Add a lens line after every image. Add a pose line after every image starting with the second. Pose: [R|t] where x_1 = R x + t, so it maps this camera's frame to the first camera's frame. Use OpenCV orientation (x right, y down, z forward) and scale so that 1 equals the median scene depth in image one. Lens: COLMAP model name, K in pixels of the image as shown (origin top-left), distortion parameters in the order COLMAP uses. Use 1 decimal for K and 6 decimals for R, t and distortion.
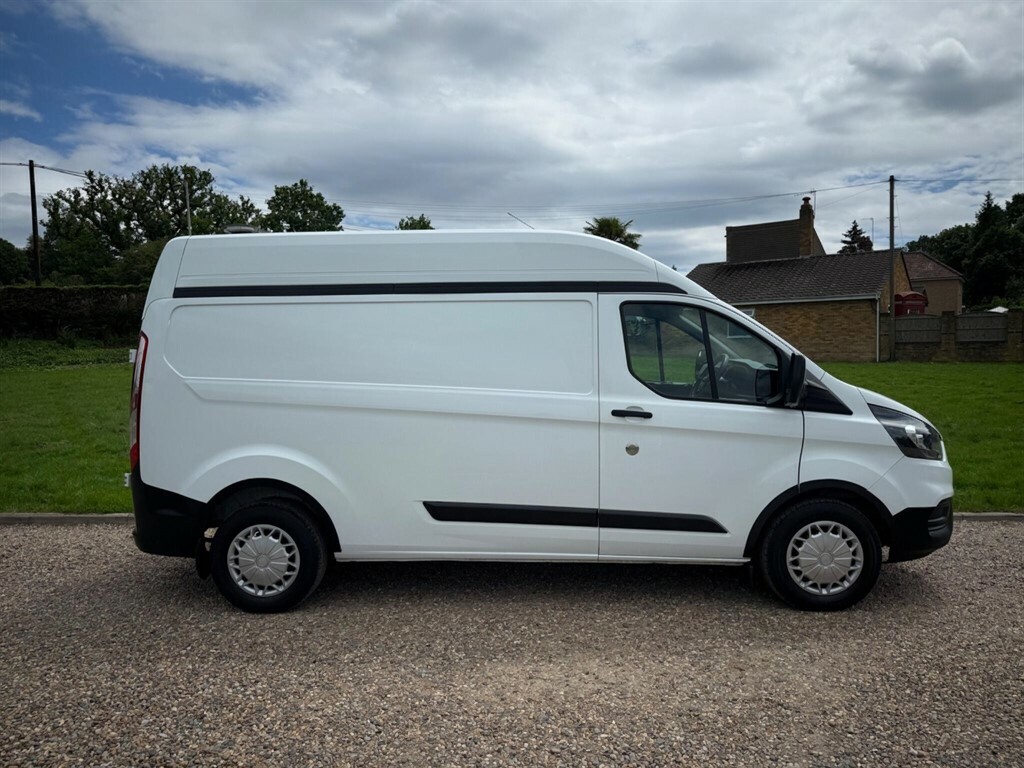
lens RADIAL K [[736.9, 0, 518.2], [0, 736.9, 383.3], [0, 0, 1]] dist [0.014298, -0.016407]
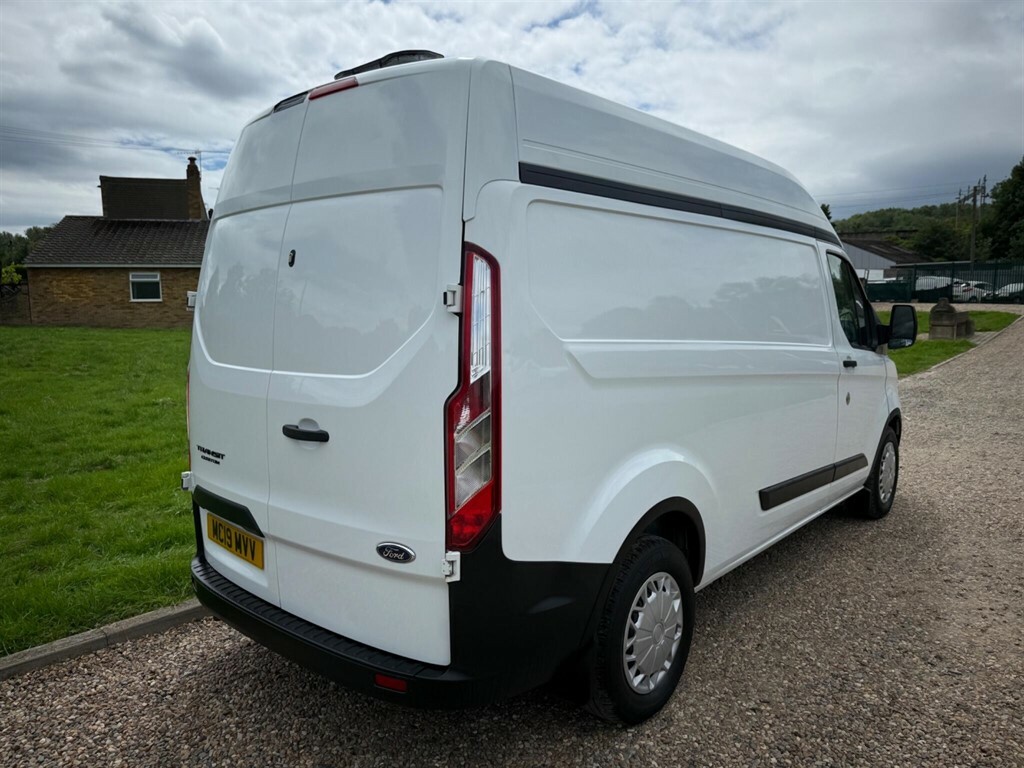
lens RADIAL K [[736.9, 0, 504.0], [0, 736.9, 394.1], [0, 0, 1]] dist [0.014298, -0.016407]
pose [[0.608319, -0.081775, 0.789469, -0.864768], [0.040892, 0.996586, 0.071720, -0.009404], [-0.792639, -0.011346, 0.609586, 0.696681]]
